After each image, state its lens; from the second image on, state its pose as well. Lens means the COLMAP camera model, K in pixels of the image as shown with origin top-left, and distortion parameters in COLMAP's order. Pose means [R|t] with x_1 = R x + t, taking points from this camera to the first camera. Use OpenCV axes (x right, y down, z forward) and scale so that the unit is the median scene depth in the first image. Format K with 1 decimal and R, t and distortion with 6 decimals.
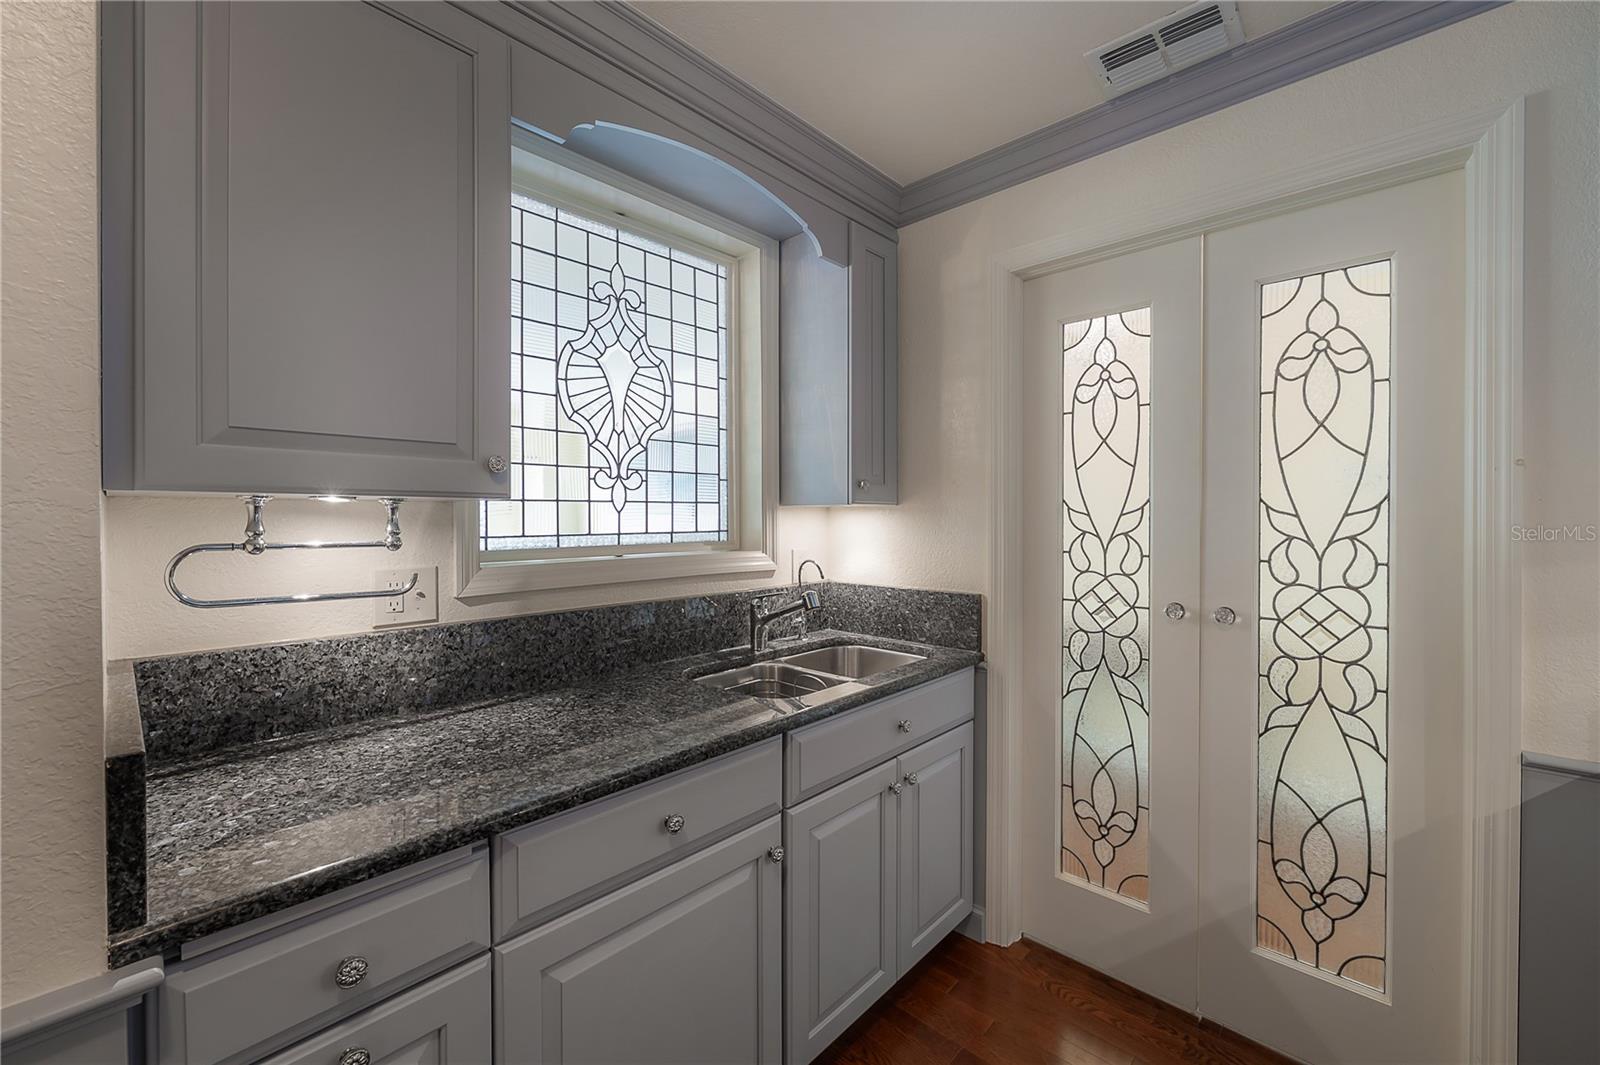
lens RADIAL K [[649.9, 0, 821.9], [0, 649.9, 517.4], [0, 0, 1]] dist [-0.001734, -0.000130]
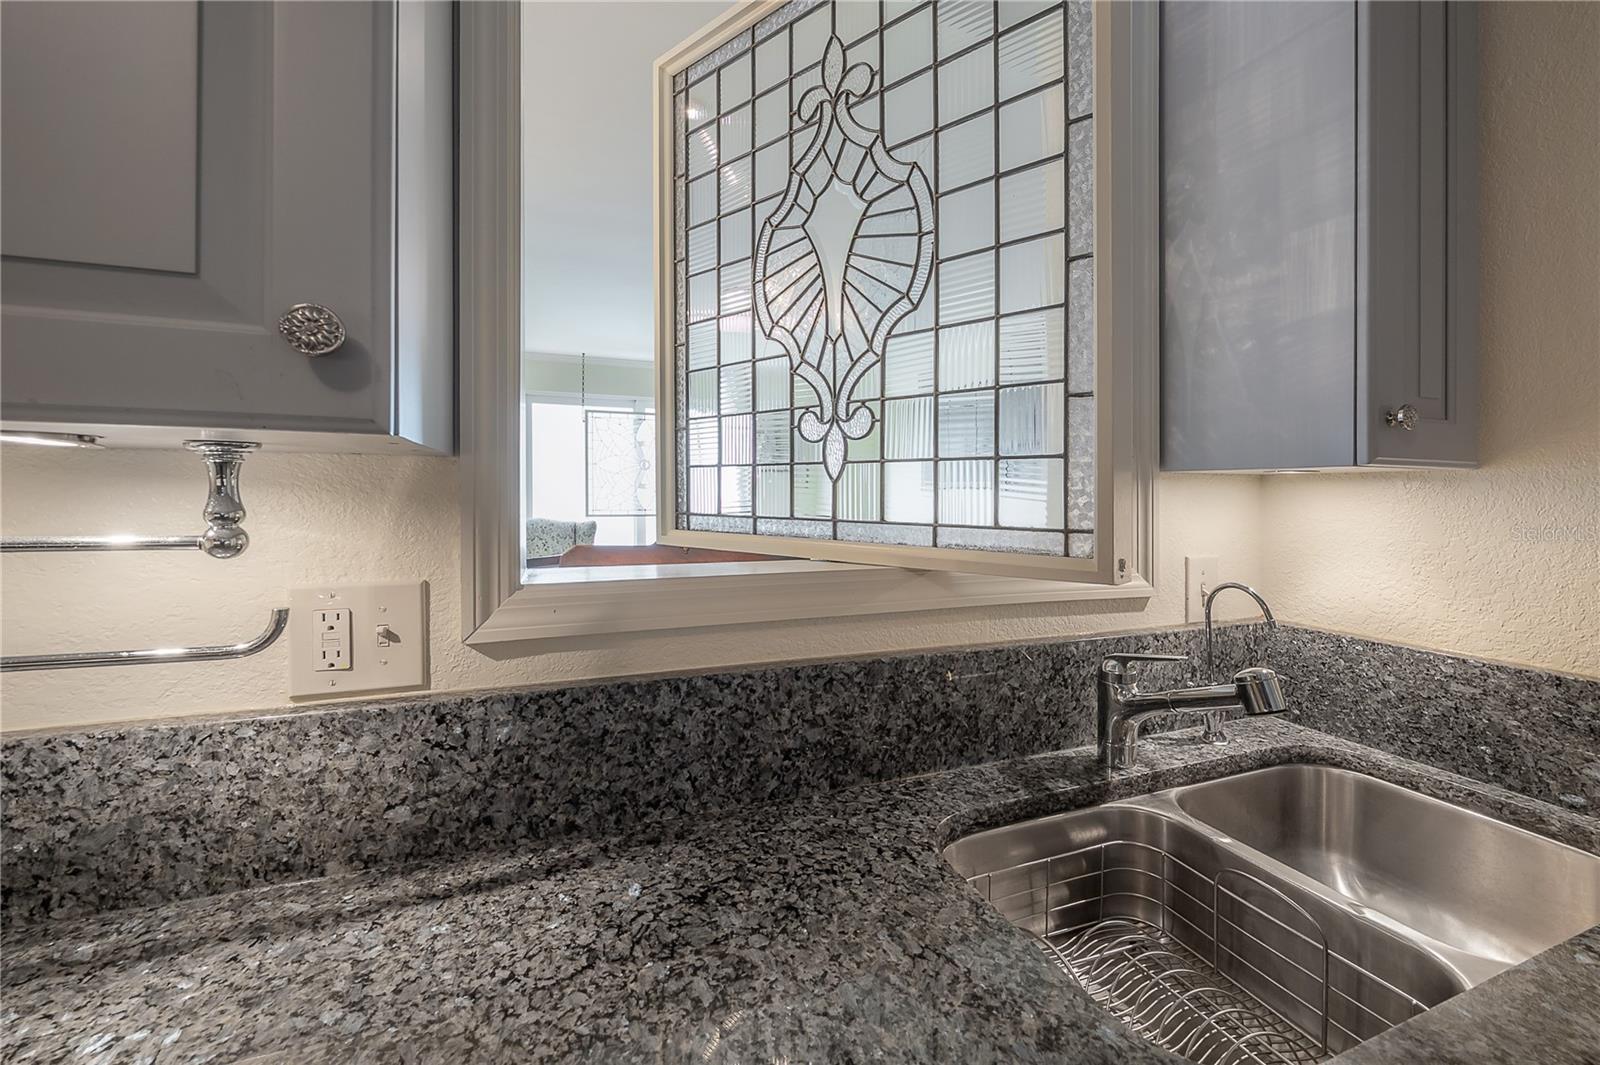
lens RADIAL K [[633.7, 0, 757.0], [0, 633.7, 497.0], [0, 0, 1]] dist [-0.001563, -0.000126]
pose [[0.834313, 0.008937, -0.551218, -0.070678], [-0.007851, 0.999960, 0.004330, 0.003131], [0.551235, 0.000715, 0.834350, 0.516741]]
